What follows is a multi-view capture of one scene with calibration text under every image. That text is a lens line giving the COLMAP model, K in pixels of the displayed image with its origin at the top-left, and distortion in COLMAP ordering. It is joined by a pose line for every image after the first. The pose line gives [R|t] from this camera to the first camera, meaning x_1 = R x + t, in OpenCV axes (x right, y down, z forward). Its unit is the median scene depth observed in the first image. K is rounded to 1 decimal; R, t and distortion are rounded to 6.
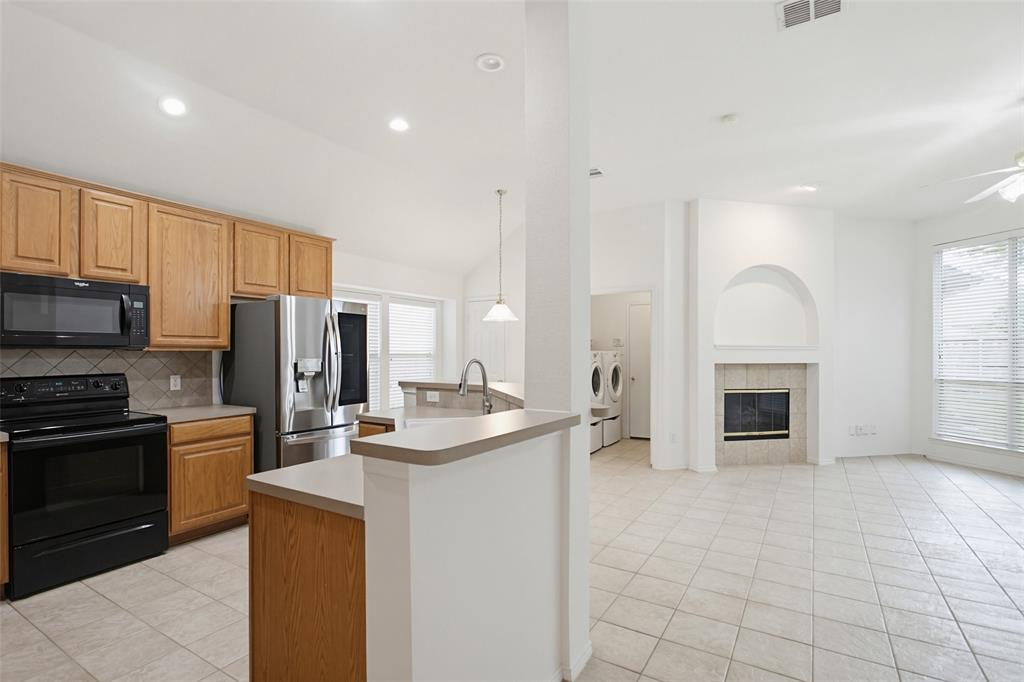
lens RADIAL K [[496.2, 0, 509.3], [0, 496.2, 351.5], [0, 0, 1]] dist [-0.008191, 0.001450]
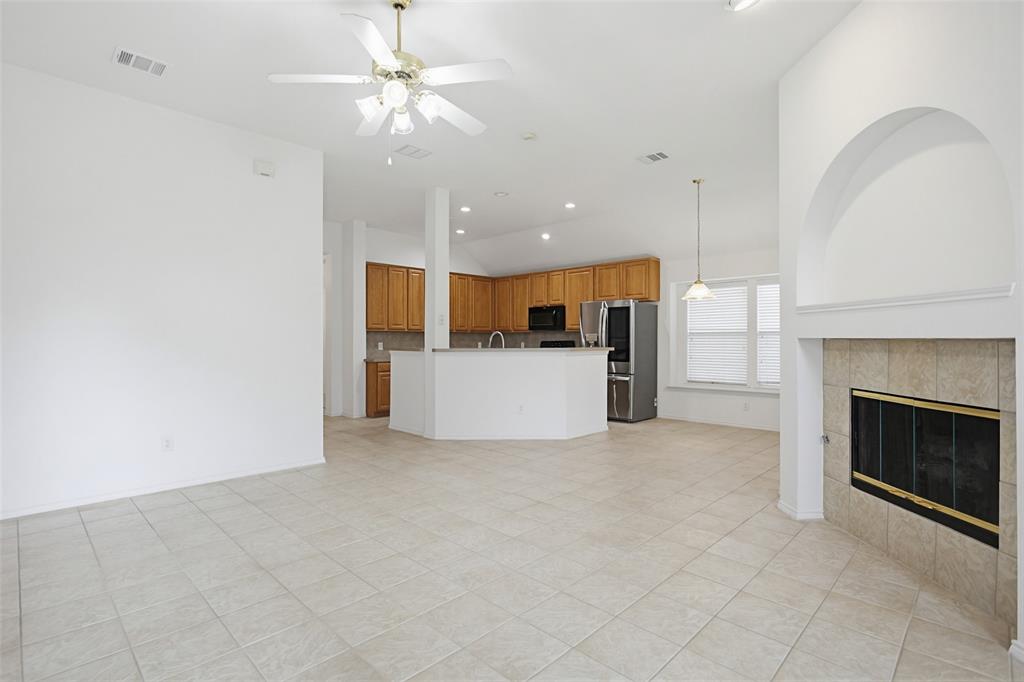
lens RADIAL K [[496.2, 0, 503.6], [0, 496.2, 340.6], [0, 0, 1]] dist [-0.008191, 0.001450]
pose [[-0.237167, 0.001774, -0.971467, 1.568934], [0.002652, 0.999996, 0.001178, 0.037051], [0.971465, -0.002297, -0.237170, 1.160852]]
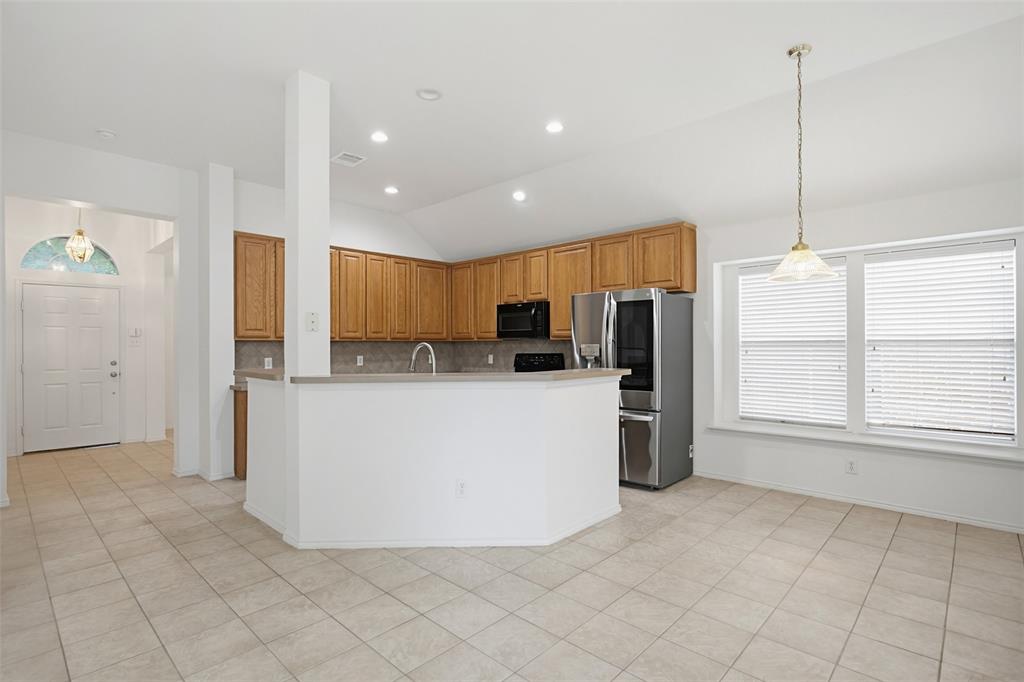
lens RADIAL K [[496.2, 0, 507.3], [0, 496.2, 345.8], [0, 0, 1]] dist [-0.008191, 0.001450]
pose [[-0.212519, 0.003776, -0.977150, 0.827179], [0.006977, 0.999973, 0.002346, 0.012656], [0.977132, -0.006319, -0.212540, 1.094556]]
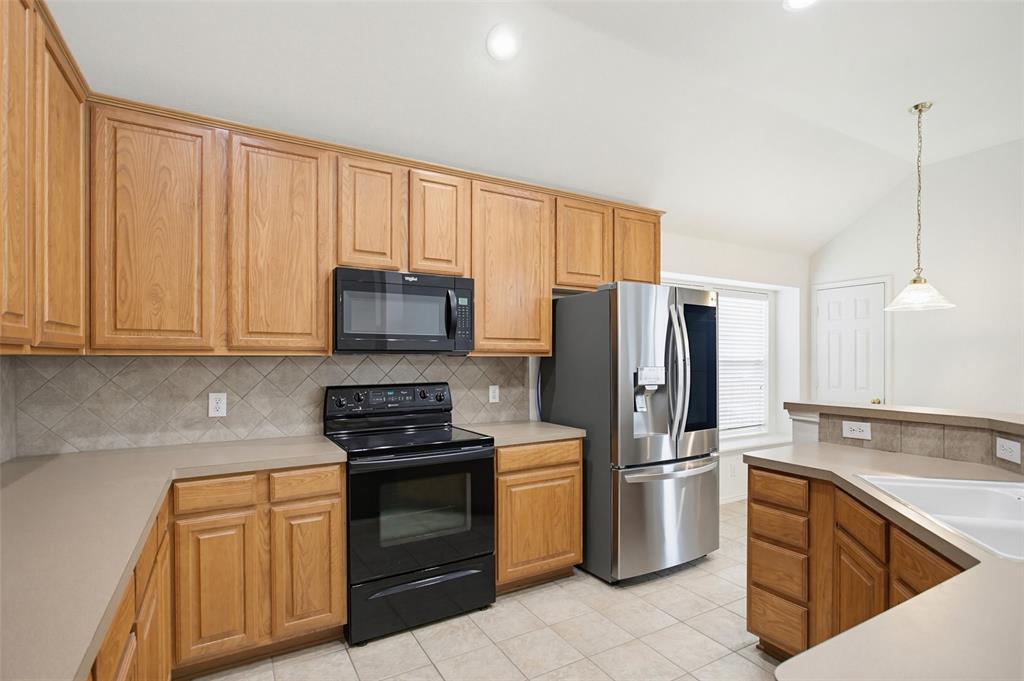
lens RADIAL K [[496.2, 0, 511.0], [0, 496.2, 361.8], [0, 0, 1]] dist [-0.008191, 0.001450]
pose [[0.880081, 0.004068, -0.474807, -0.244508], [-0.000324, 0.999968, 0.007966, 0.000866], [0.474824, -0.006857, 0.880054, 0.259794]]
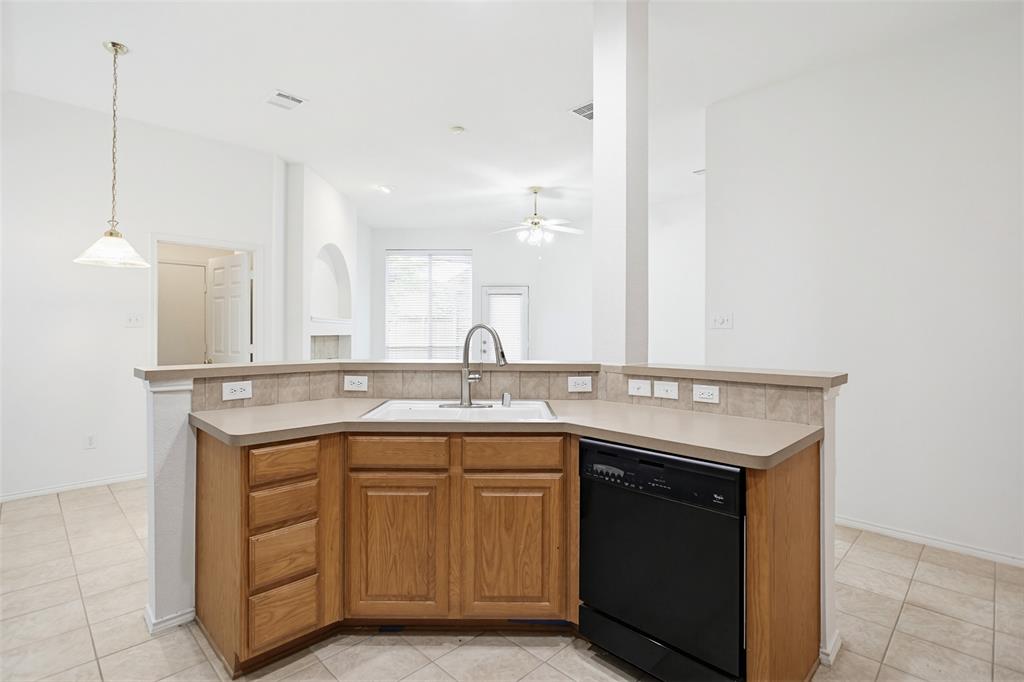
lens RADIAL K [[496.2, 0, 512.0], [0, 496.2, 327.6], [0, 0, 1]] dist [-0.008191, 0.001450]
pose [[0.230493, 0.008122, 0.973040, -0.659492], [-0.005493, 0.999960, -0.007046, 0.018814], [-0.973059, -0.003720, 0.230528, 0.557565]]
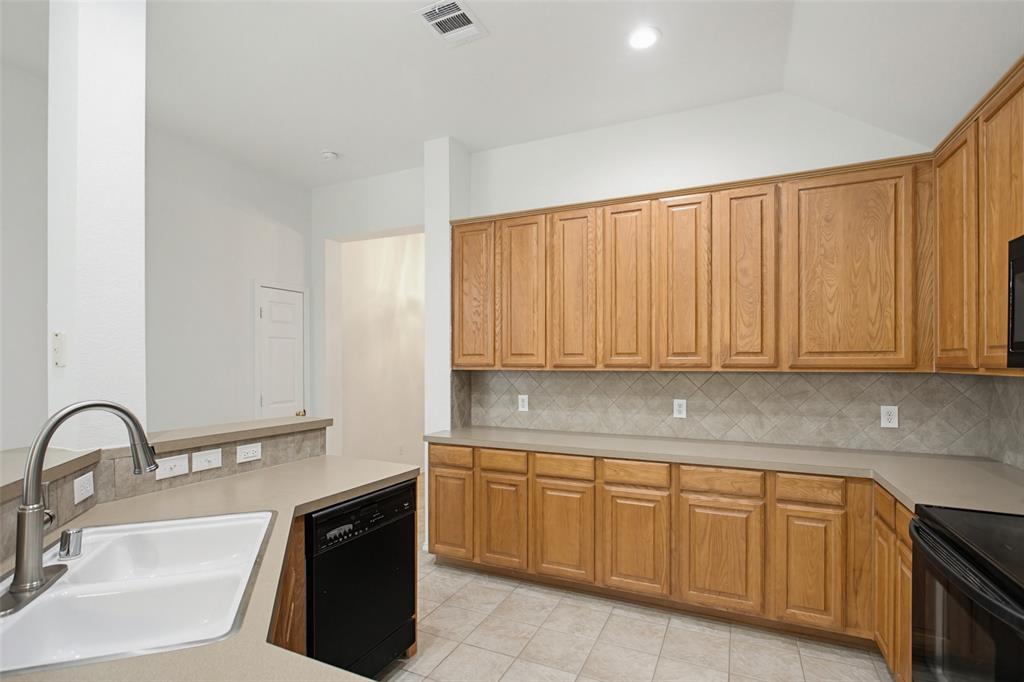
lens RADIAL K [[496.2, 0, 499.8], [0, 496.2, 365.6], [0, 0, 1]] dist [-0.008191, 0.001450]
pose [[-0.994527, 0.000096, -0.104482, -0.276807], [-0.000018, 0.999999, 0.001089, -0.012915], [0.104482, 0.001084, -0.994526, 1.085583]]
